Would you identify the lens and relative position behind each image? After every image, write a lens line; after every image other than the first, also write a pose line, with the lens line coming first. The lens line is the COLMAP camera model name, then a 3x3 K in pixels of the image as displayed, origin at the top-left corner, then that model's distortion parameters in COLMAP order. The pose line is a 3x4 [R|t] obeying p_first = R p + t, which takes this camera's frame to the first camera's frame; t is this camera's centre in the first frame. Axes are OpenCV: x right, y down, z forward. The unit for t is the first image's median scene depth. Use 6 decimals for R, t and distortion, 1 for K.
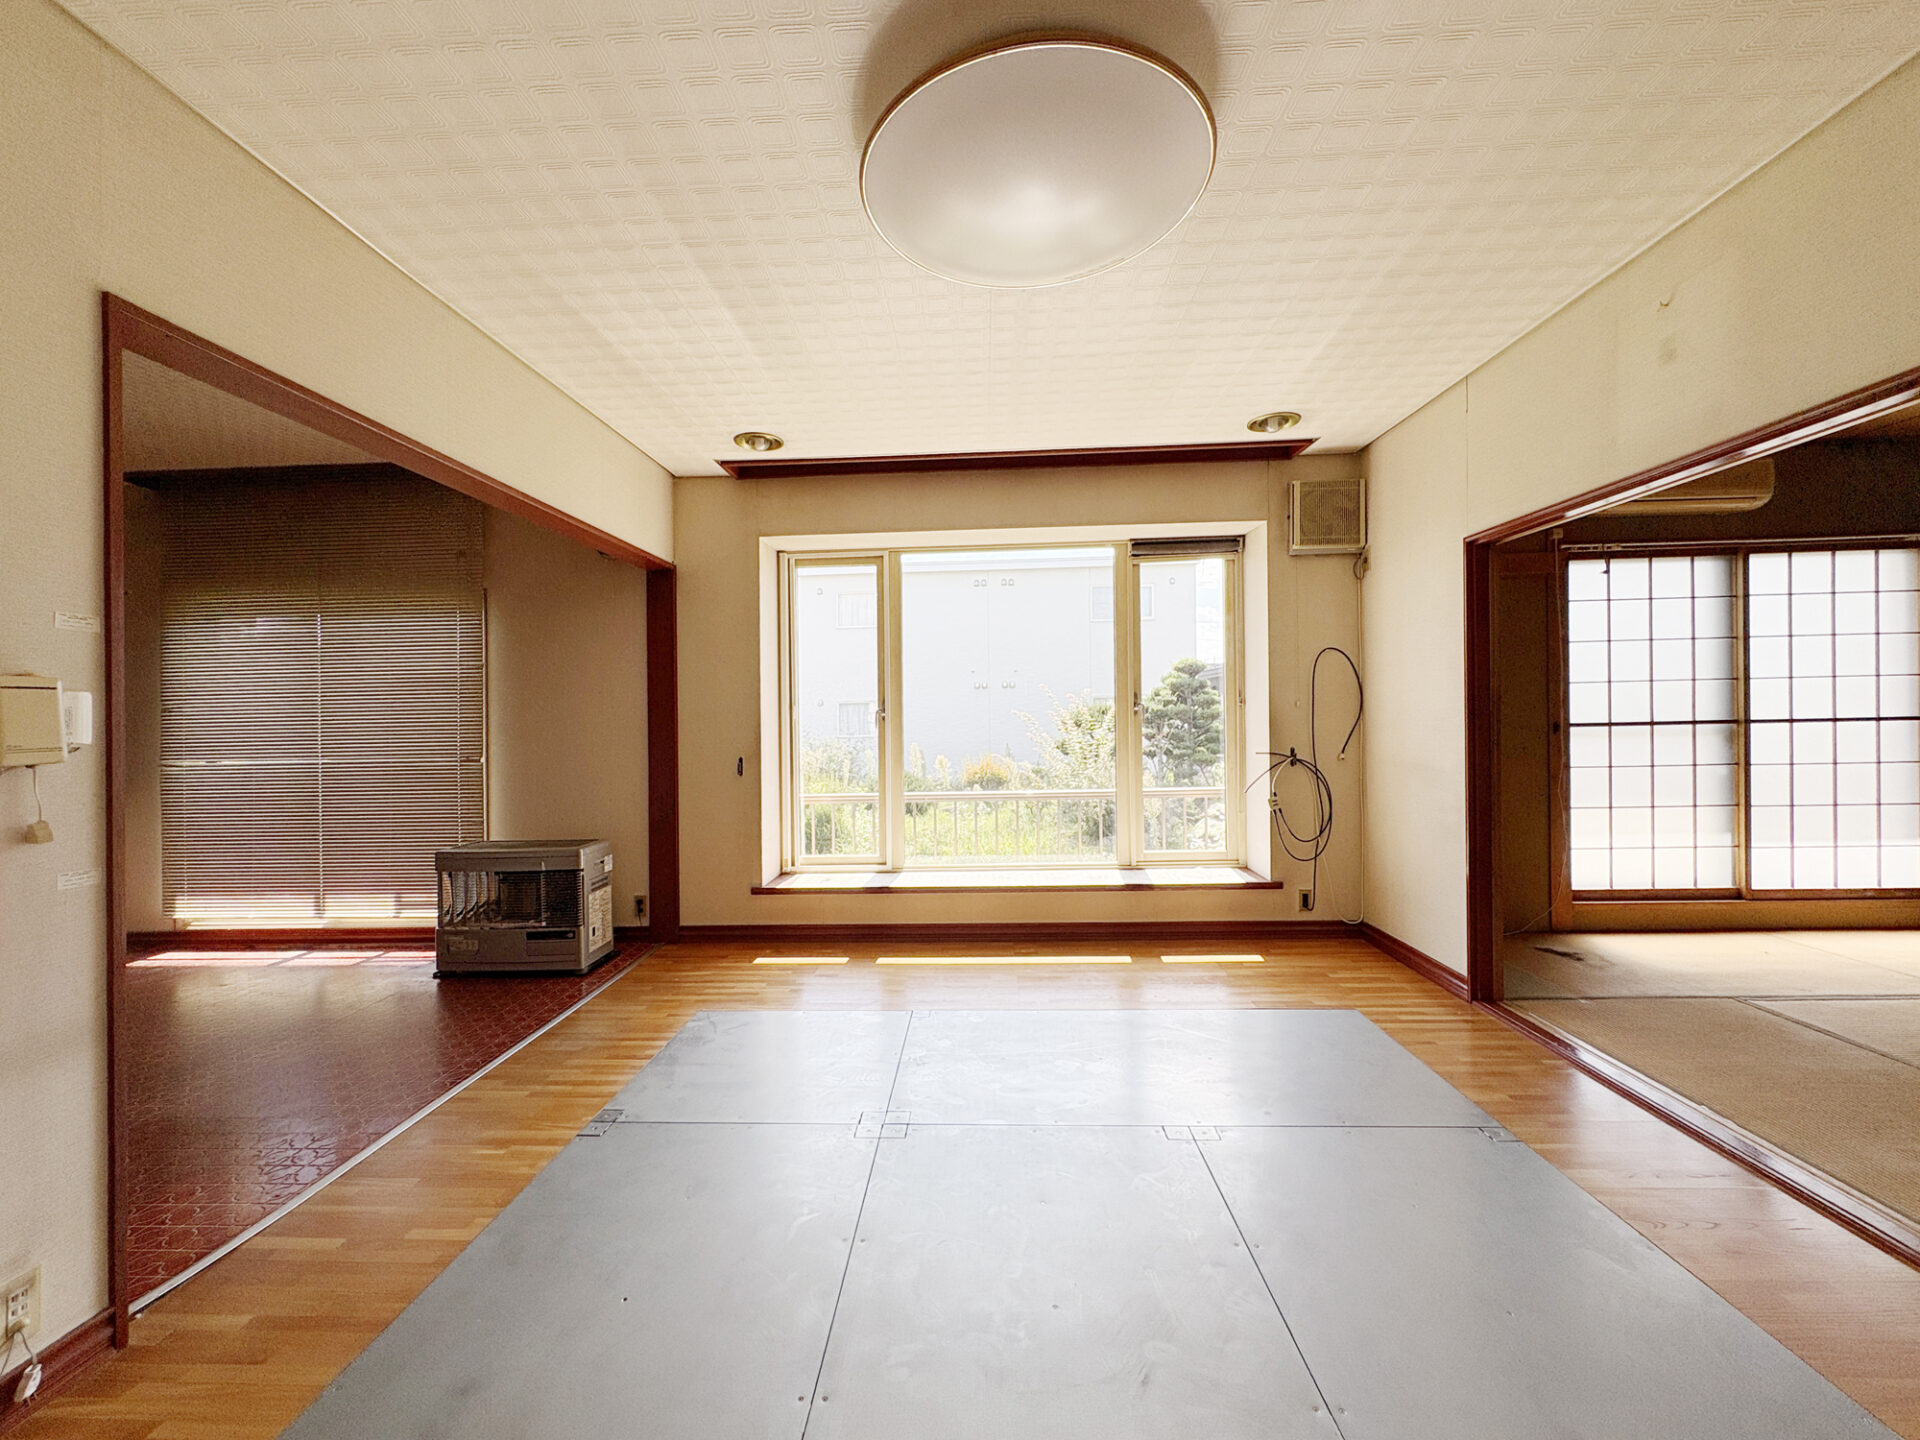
lens RADIAL K [[762.2, 0, 957.3], [0, 762.2, 714.0], [0, 0, 1]] dist [-0.003702, -0.001383]
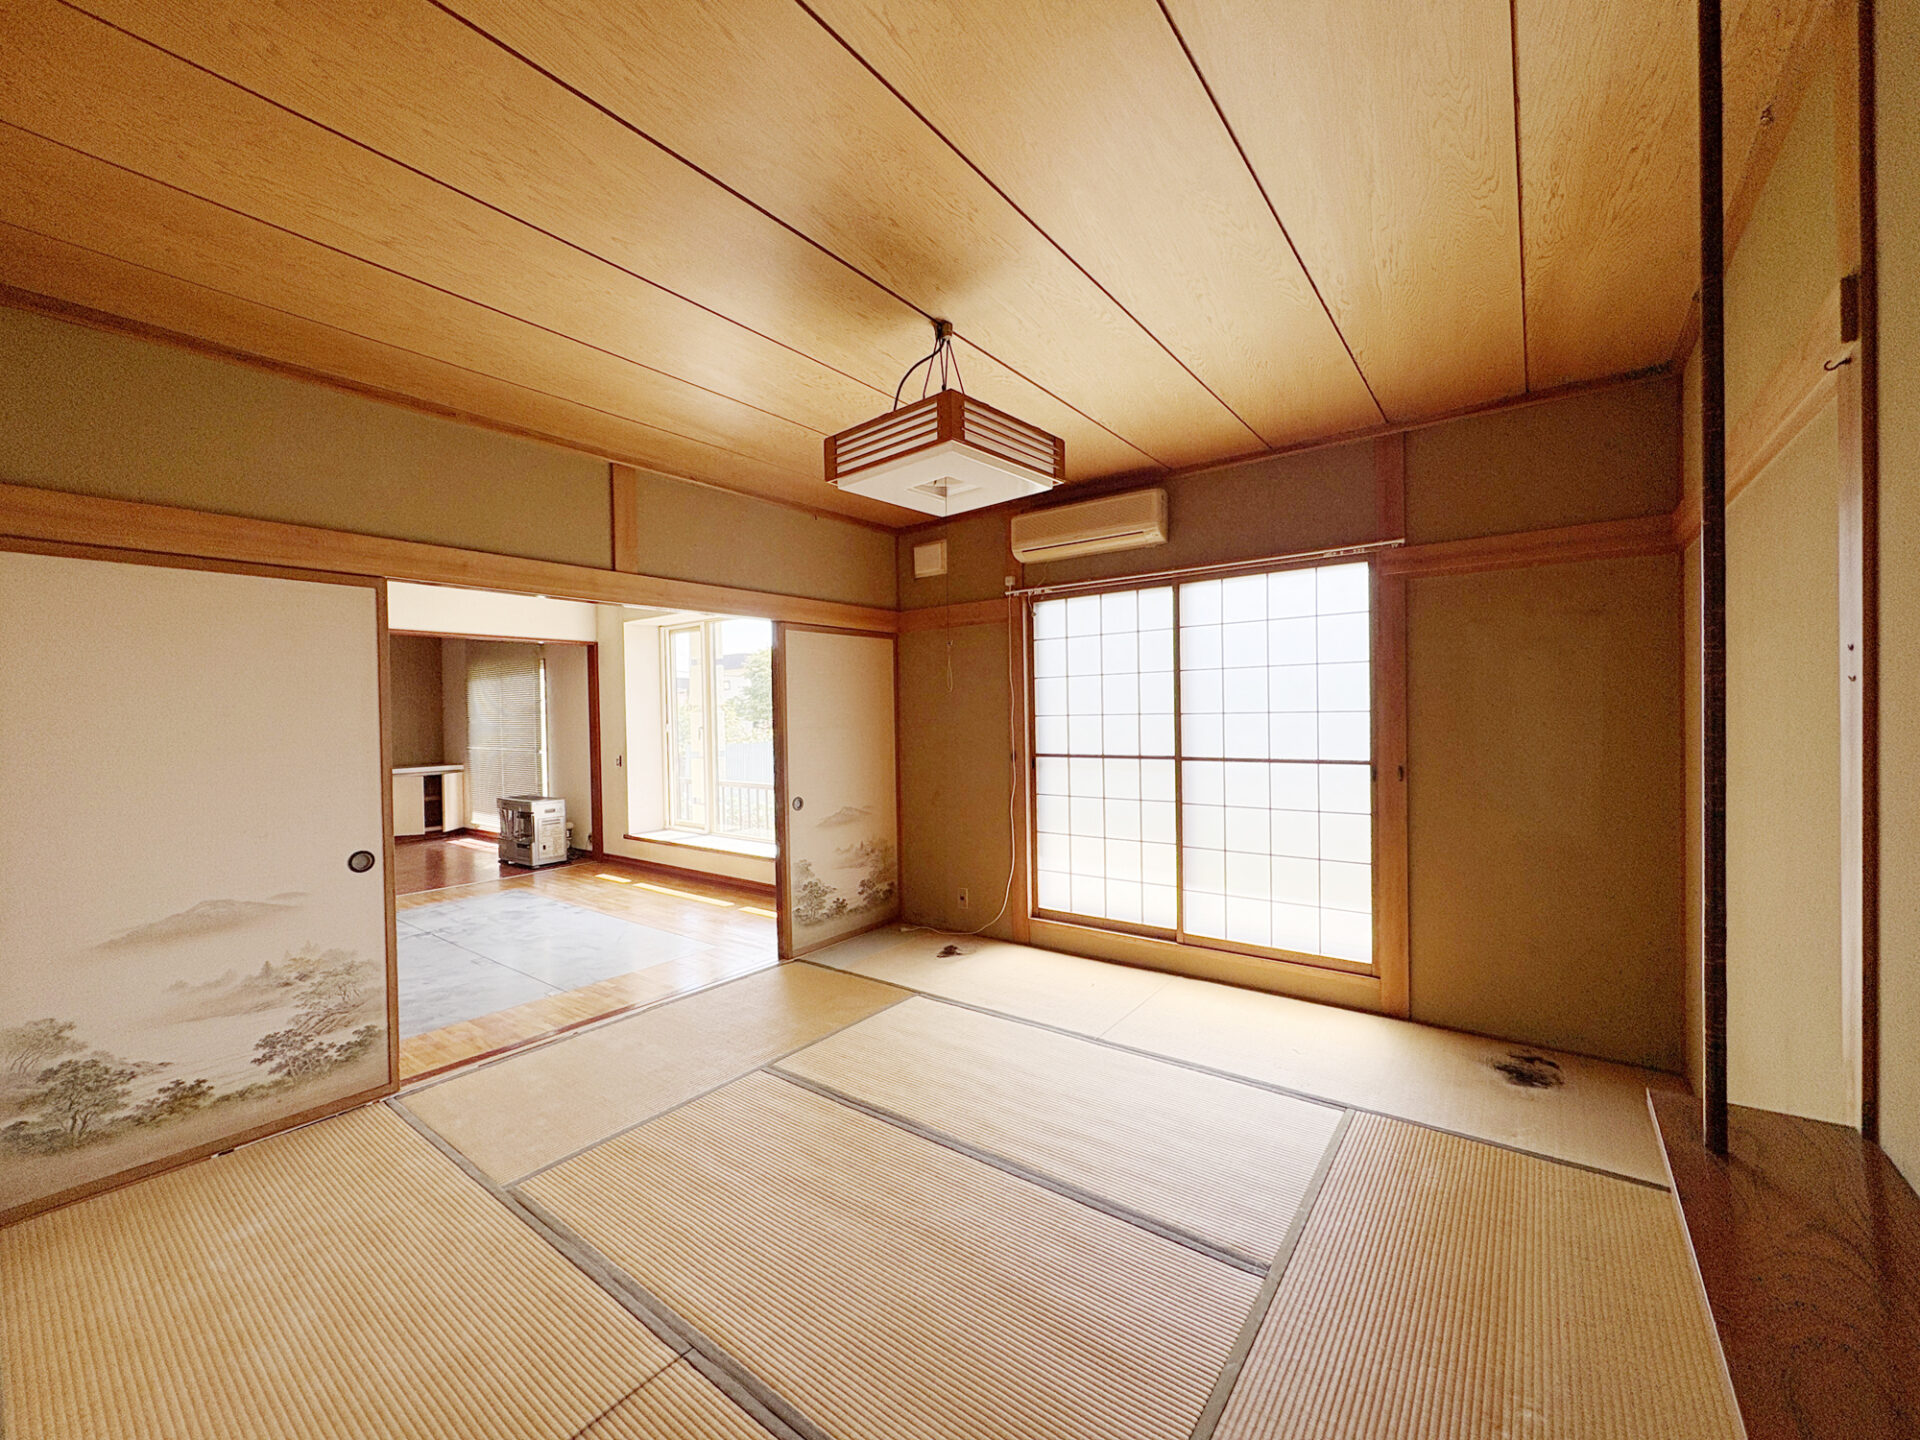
lens RADIAL K [[762.2, 0, 972.1], [0, 762.2, 725.6], [0, 0, 1]] dist [-0.003702, -0.001383]
pose [[0.829095, 0.015830, -0.558883, 1.337212], [-0.001688, 0.999665, 0.025811, -0.055593], [0.559105, -0.020456, 0.828845, 0.053602]]
